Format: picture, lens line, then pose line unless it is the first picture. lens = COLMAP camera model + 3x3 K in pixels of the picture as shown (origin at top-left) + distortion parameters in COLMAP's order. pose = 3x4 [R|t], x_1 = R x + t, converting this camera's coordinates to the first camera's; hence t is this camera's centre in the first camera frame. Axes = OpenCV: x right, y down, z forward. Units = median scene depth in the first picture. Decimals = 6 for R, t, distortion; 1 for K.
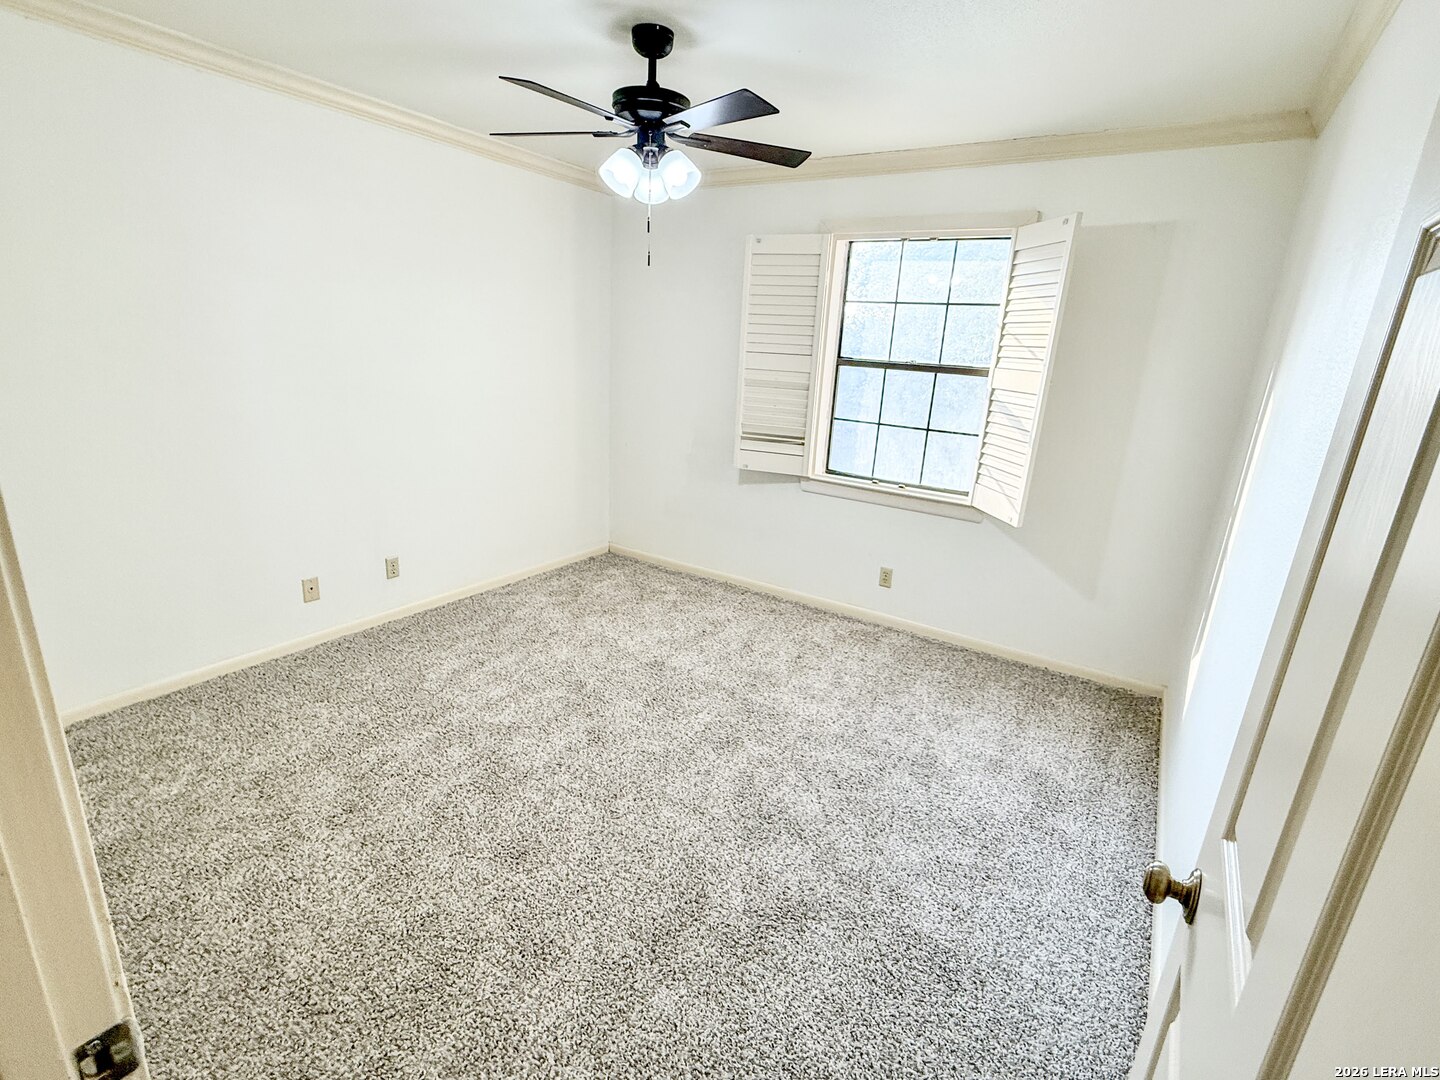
lens RADIAL K [[683.4, 0, 719.7], [0, 683.4, 539.1], [0, 0, 1]] dist [0.000829, -0.000320]
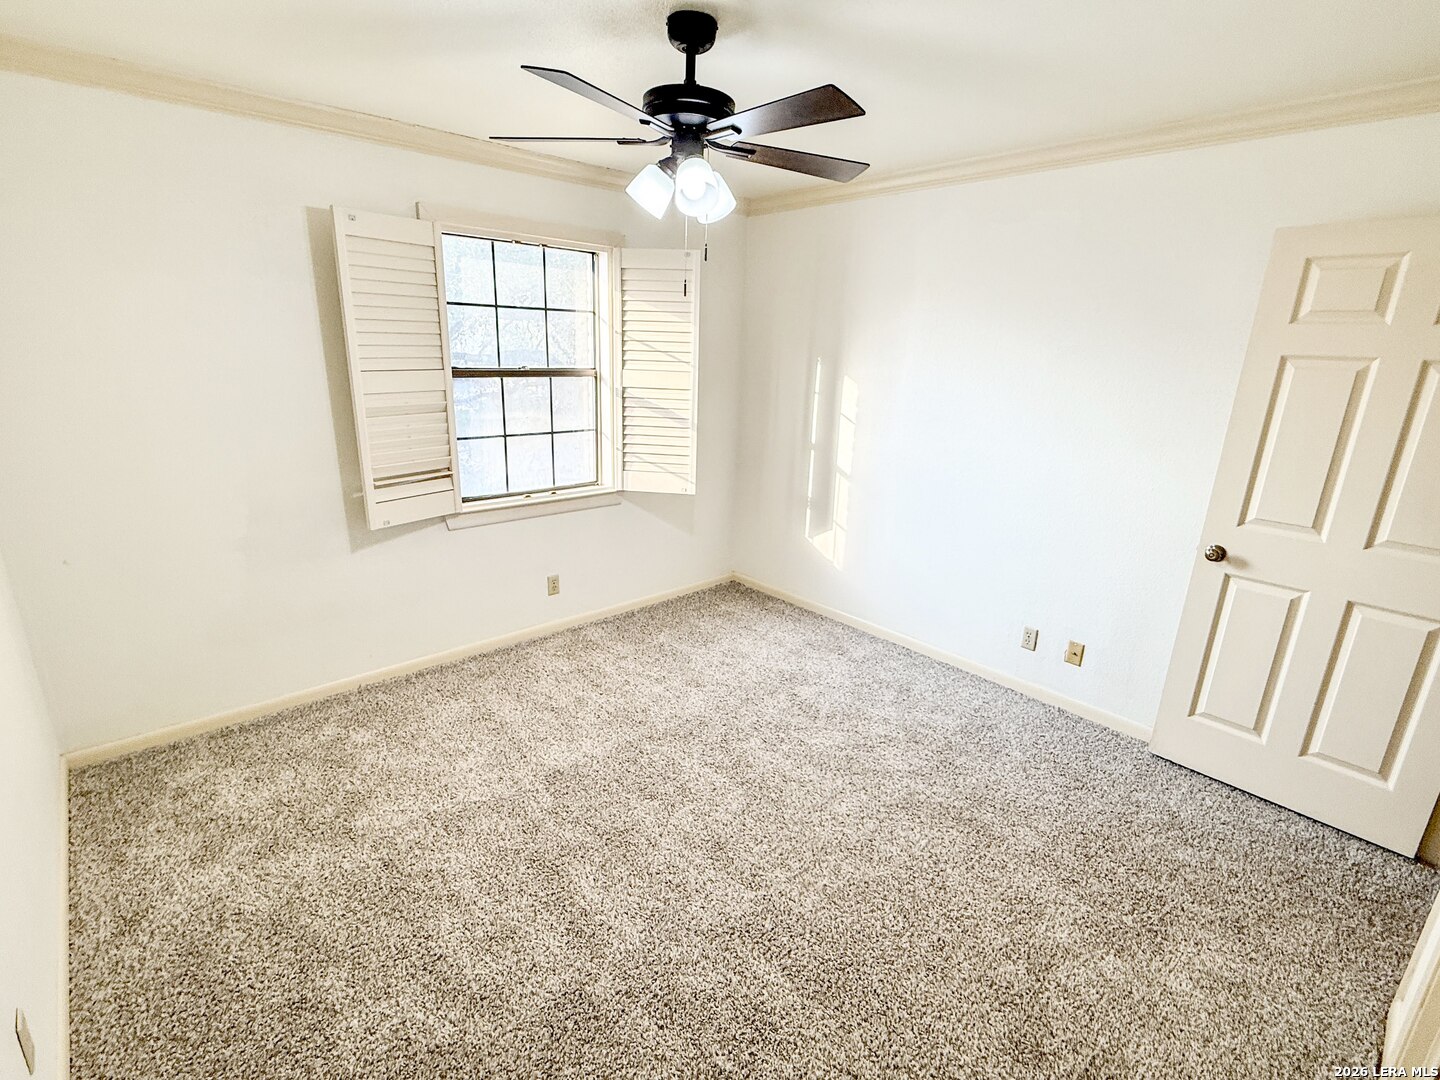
lens RADIAL K [[683.4, 0, 719.7], [0, 683.4, 539.1], [0, 0, 1]] dist [0.000829, -0.000320]
pose [[0.255064, -0.311675, 0.915315, -0.625361], [0.255887, 0.934633, 0.246947, -0.203533], [-0.932451, 0.171230, 0.318145, 0.479660]]
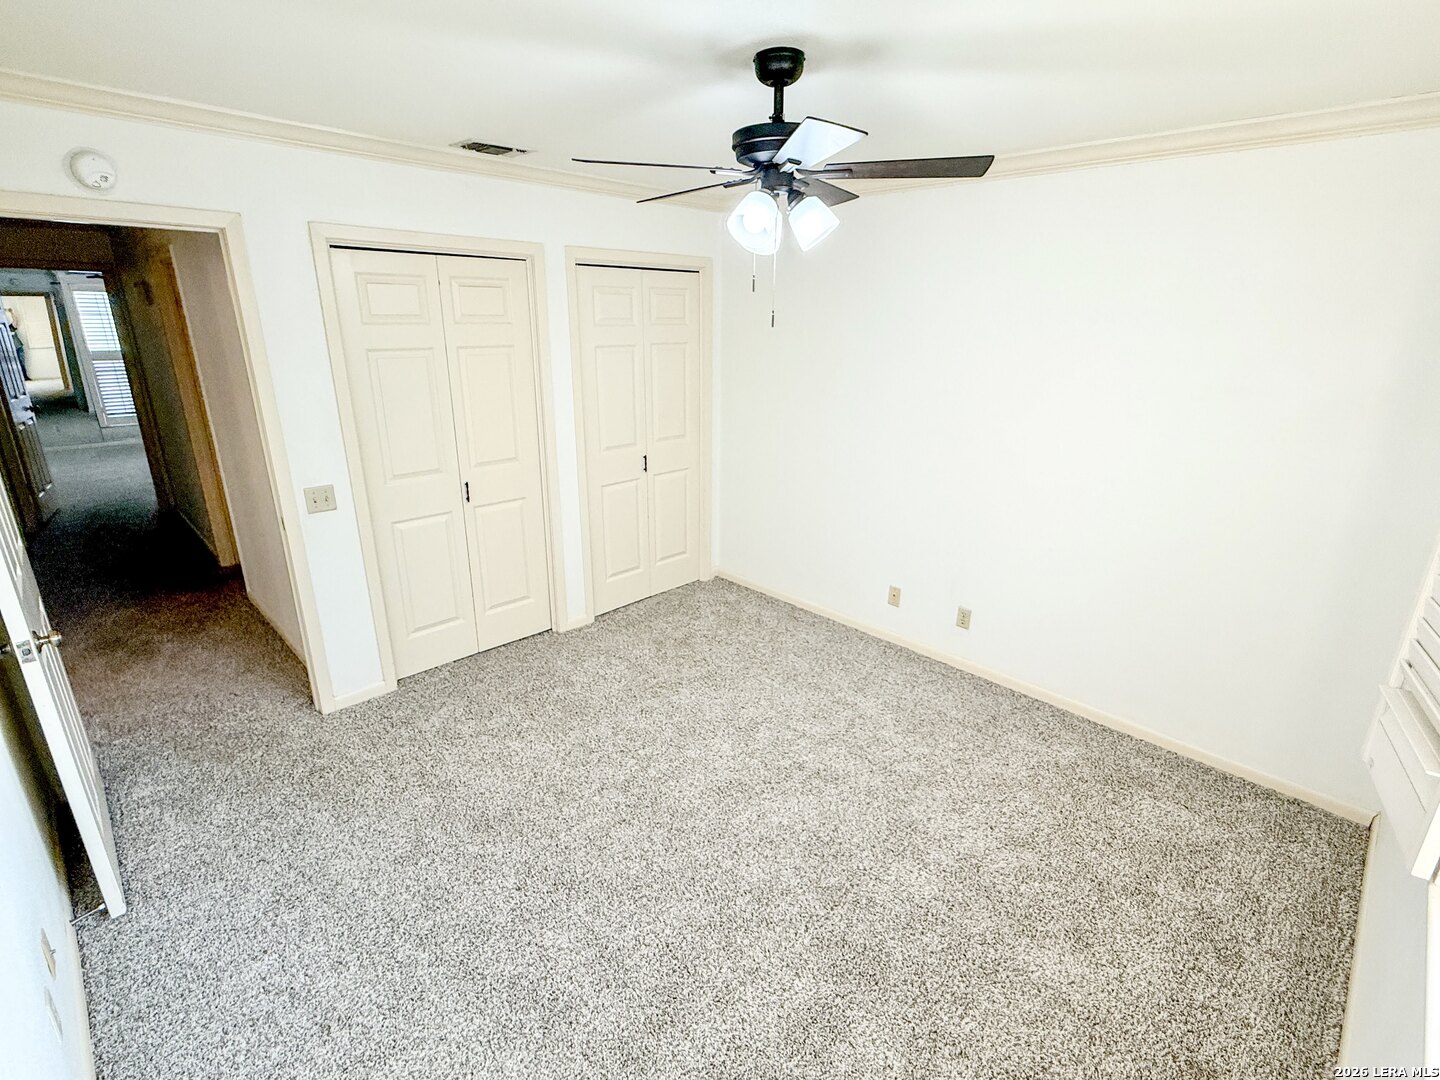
lens RADIAL K [[685.3, 0, 724.9], [0, 685.3, 544.3], [0, 0, 1]] dist [0.001446, 0.000010]
pose [[-0.204837, 0.256586, -0.944566, 0.511100], [-0.301676, 0.901499, 0.310308, -0.258880], [0.931146, 0.348516, -0.107255, 0.731113]]
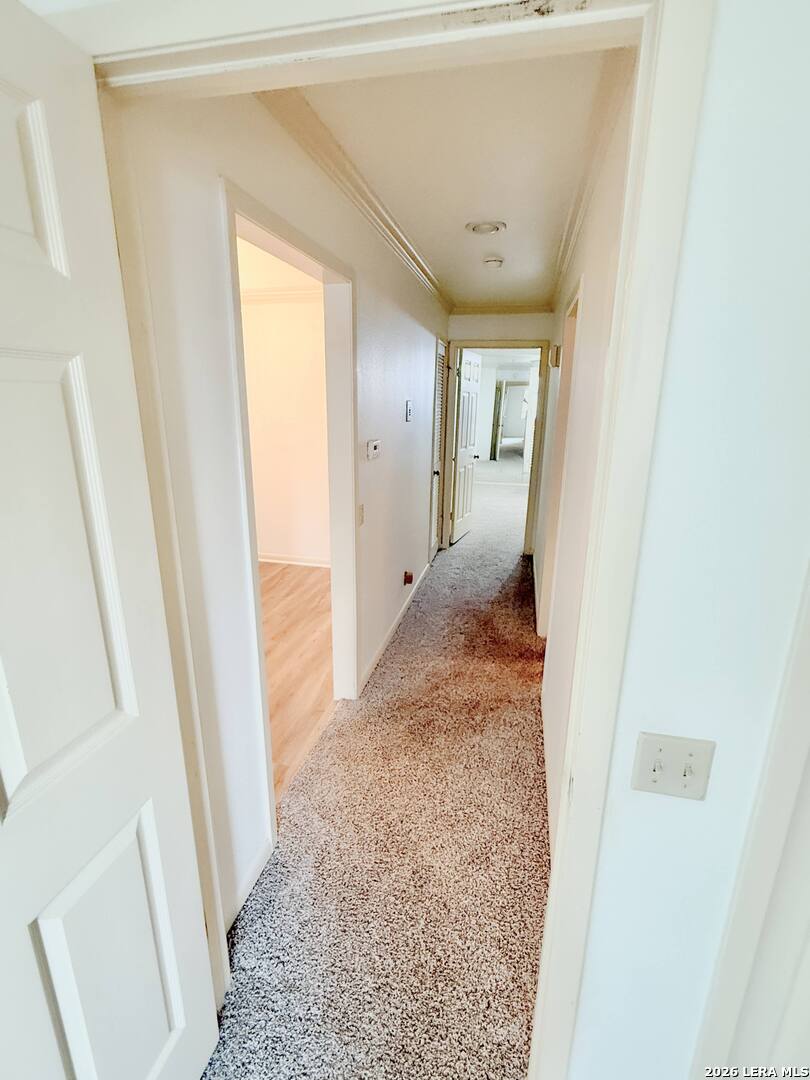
lens RADIAL K [[514.0, 0, 400.9], [0, 514.0, 539.9], [0, 0, 1]] dist [0.001446, 0.000010]
pose [[-0.936796, 0.031803, -0.348428, 0.019215], [-0.155837, 0.853695, 0.496909, -0.094040], [0.313255, 0.519801, -0.794782, 0.270873]]
